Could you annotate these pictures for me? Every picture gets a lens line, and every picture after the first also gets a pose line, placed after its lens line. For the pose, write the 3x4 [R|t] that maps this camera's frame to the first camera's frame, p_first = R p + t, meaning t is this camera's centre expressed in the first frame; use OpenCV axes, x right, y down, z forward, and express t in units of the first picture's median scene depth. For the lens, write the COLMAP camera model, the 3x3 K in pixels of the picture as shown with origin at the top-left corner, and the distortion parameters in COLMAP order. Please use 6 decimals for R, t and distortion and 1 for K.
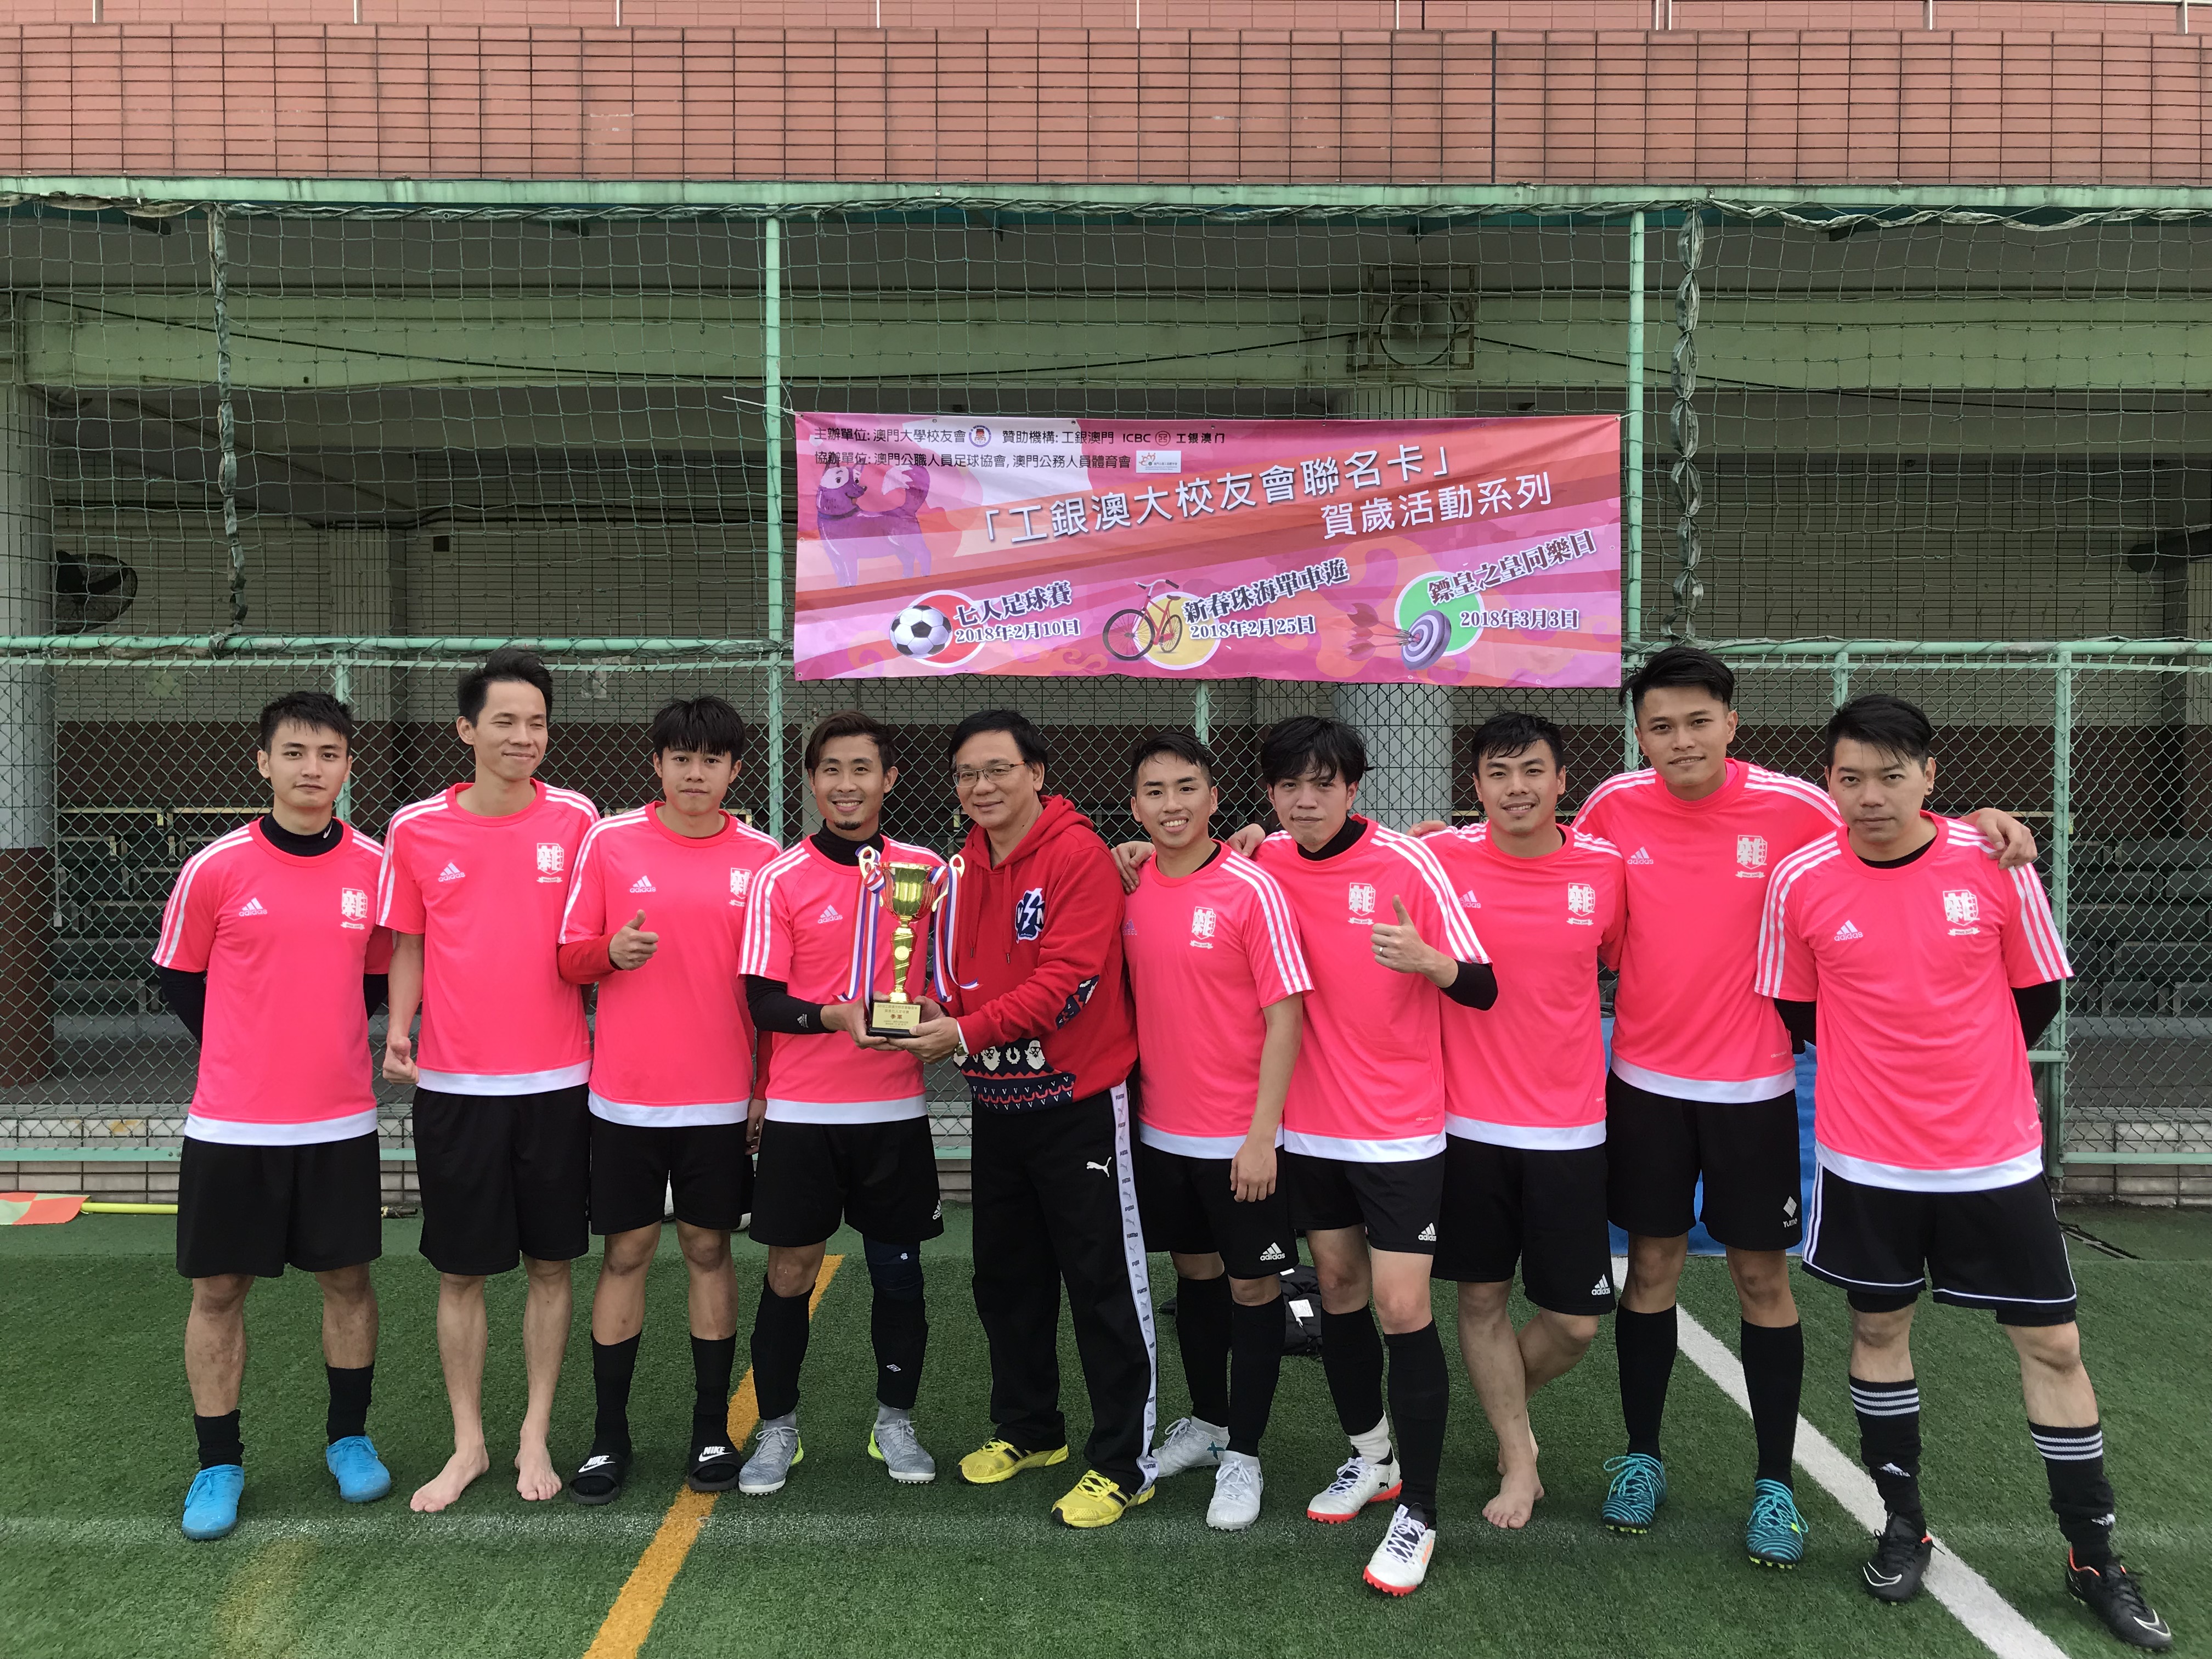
lens RADIAL K [[1775.6, 0, 1093.0], [0, 1775.6, 834.0], [0, 0, 1]] dist [0.066604, -0.124541]
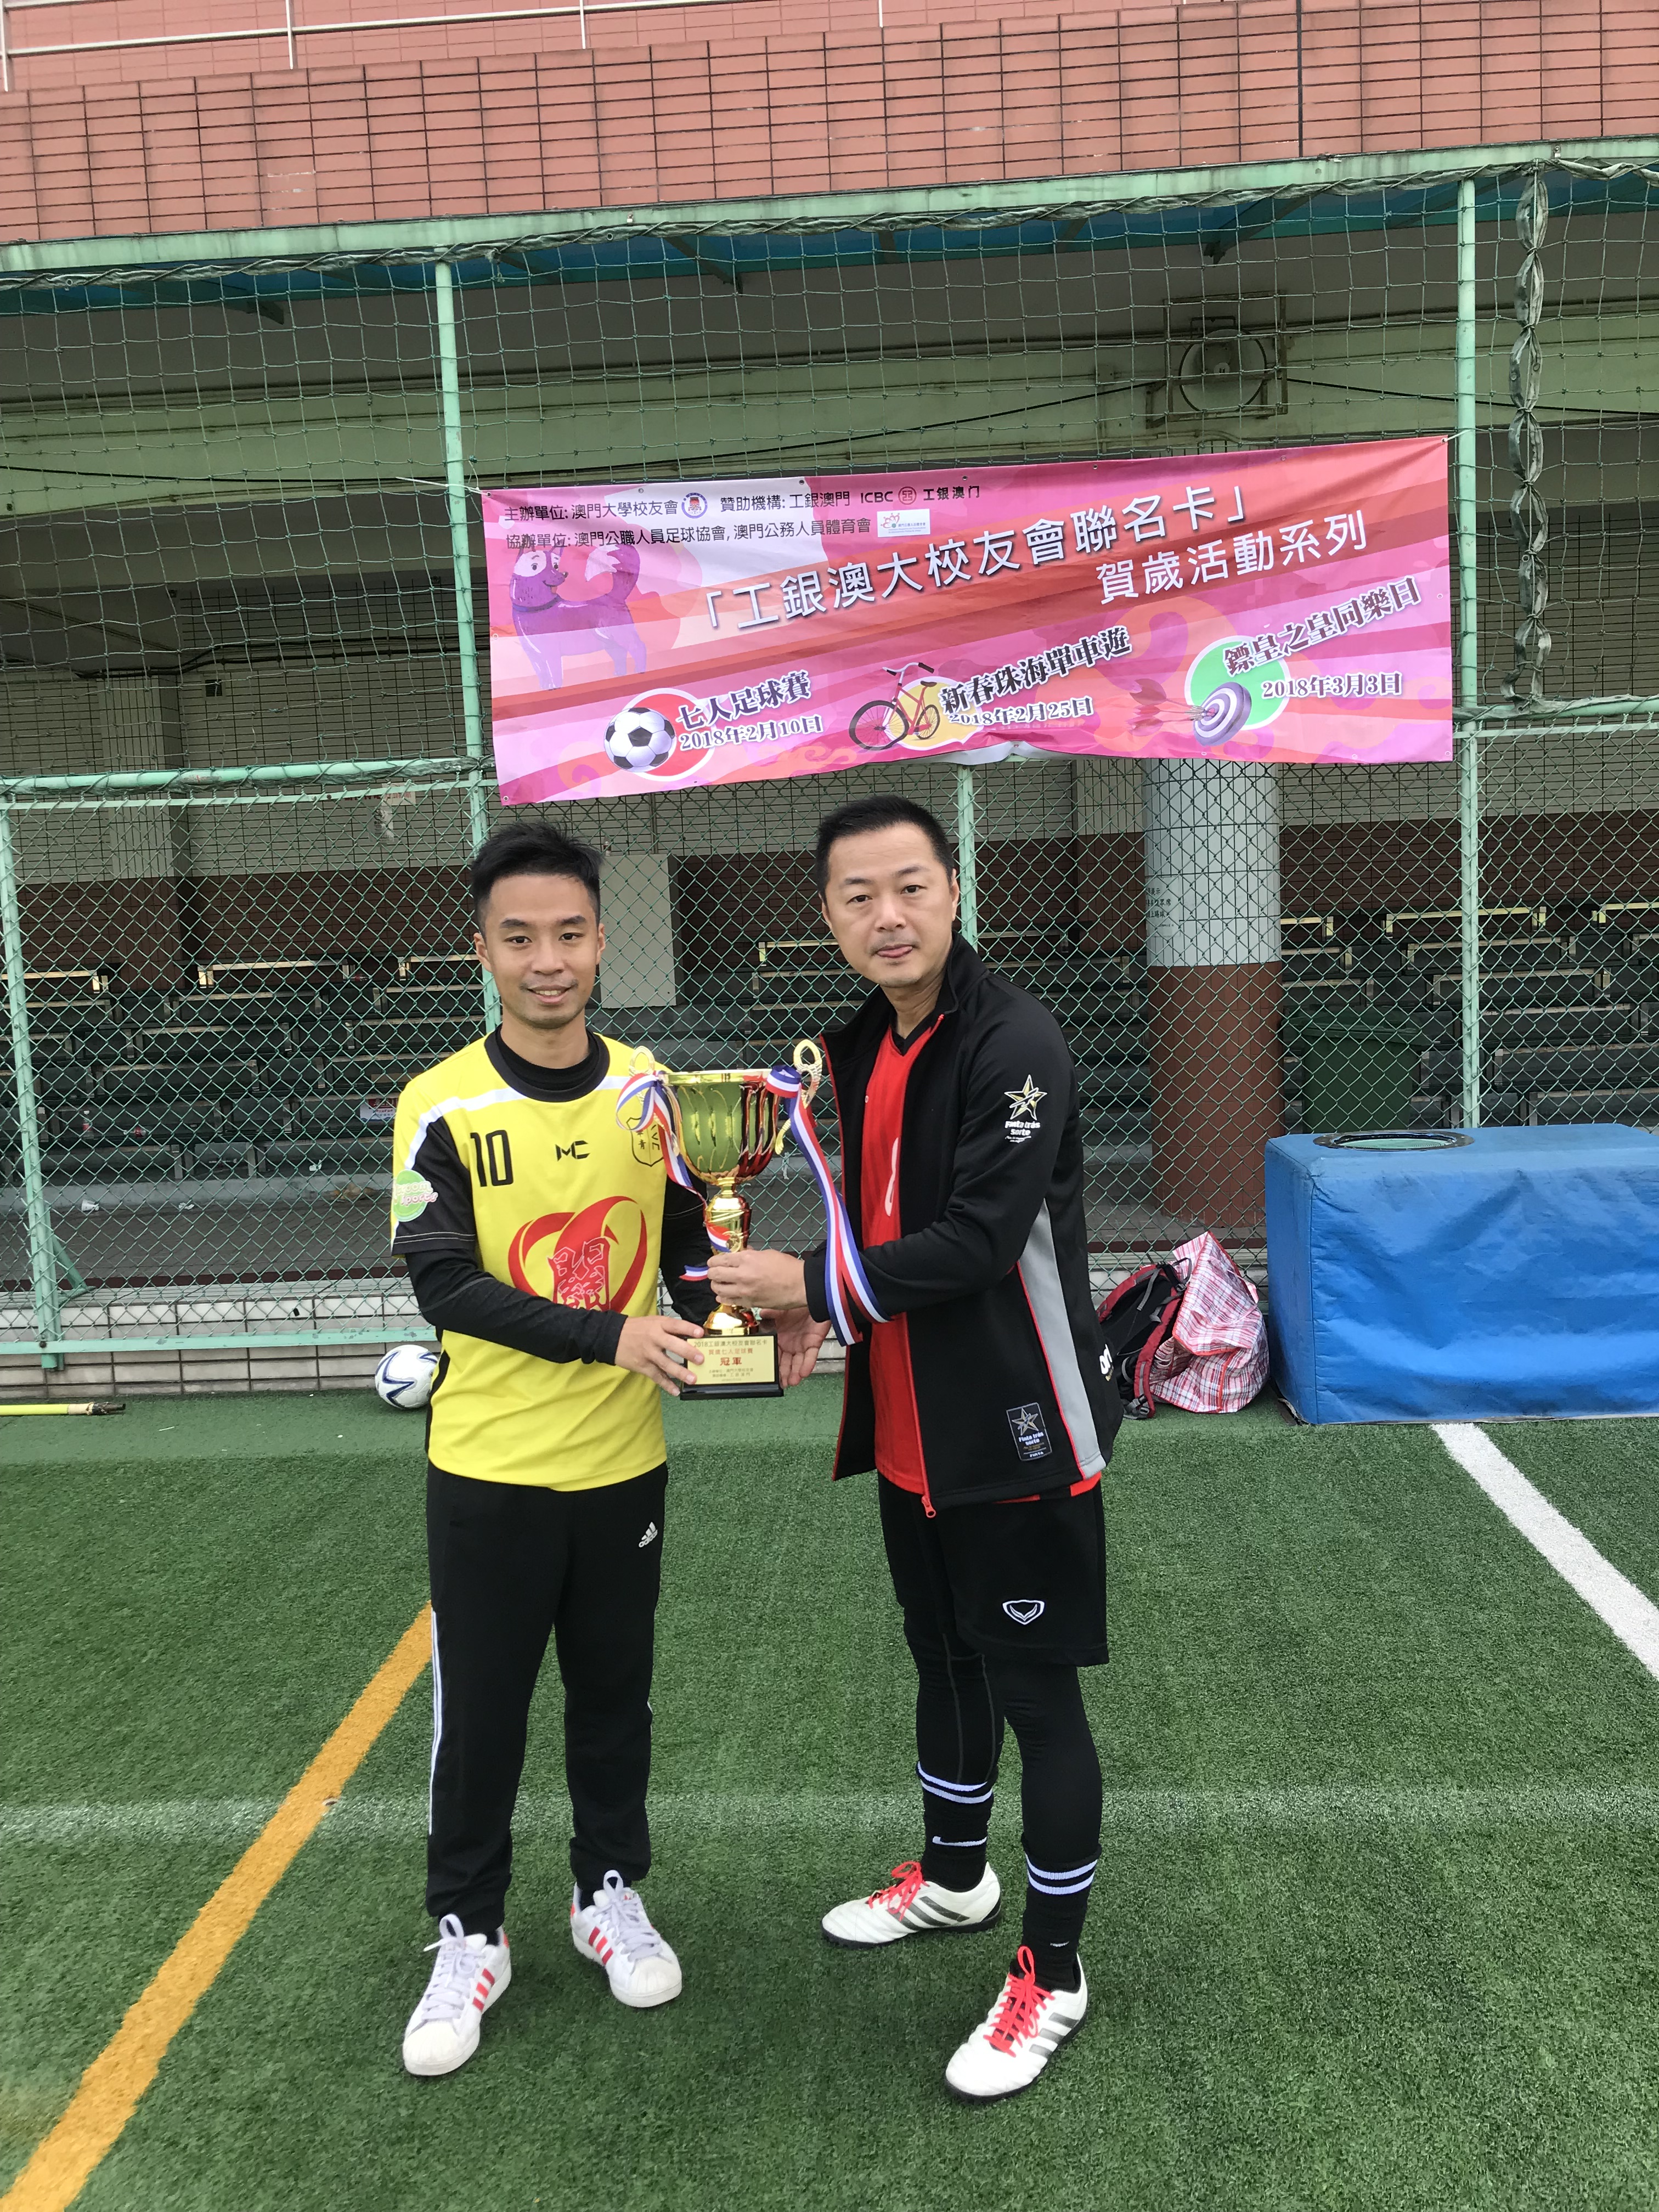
lens RADIAL K [[1791.4, 0, 829.5], [0, 1791.4, 1106.0], [0, 0, 1]] dist [0.005707, 0.020618]
pose [[0.997117, -0.039386, -0.064854, 0.046129], [0.044376, 0.996013, 0.077391, 0.001950], [0.061547, -0.080046, 0.994889, 0.114471]]
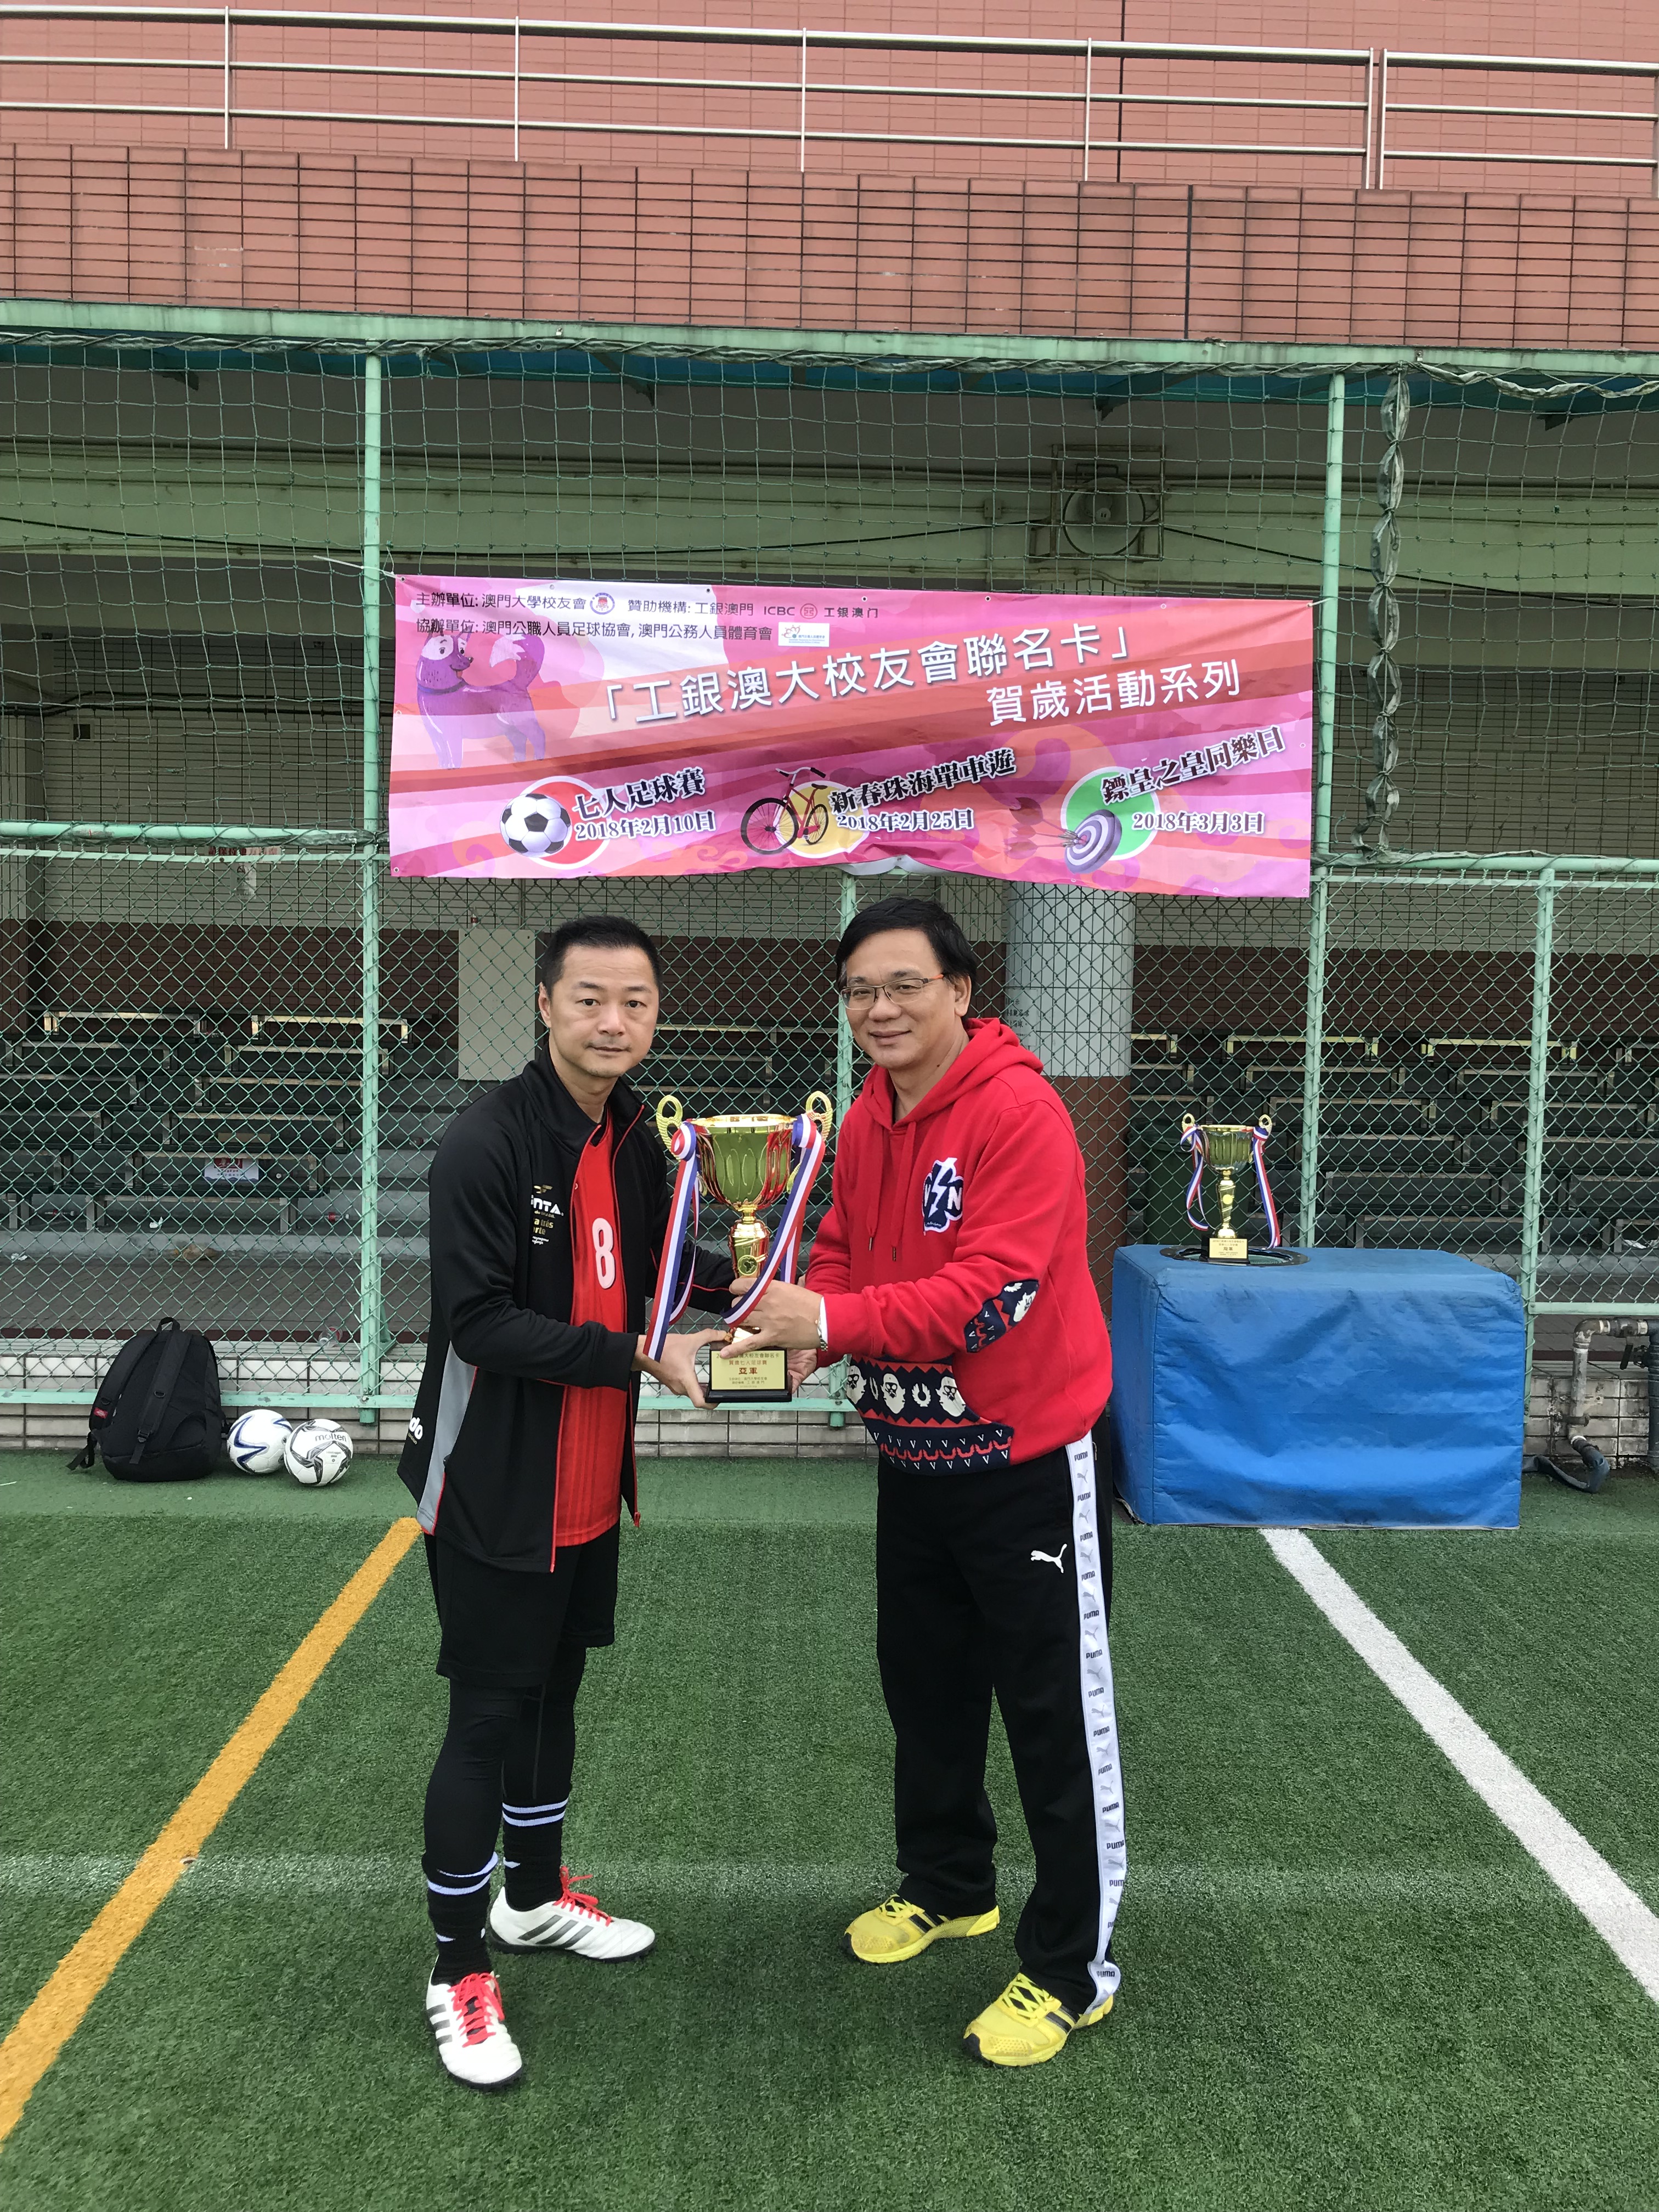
lens RADIAL K [[1806.3, 0, 830.0], [0, 1806.3, 1102.6], [0, 0, 1]] dist [-0.035533, 0.097958]
pose [[0.999590, 0.016693, 0.023247, 0.032771], [-0.017345, 0.999453, 0.028171, -0.001796], [-0.022764, -0.028563, 0.999333, 0.086158]]
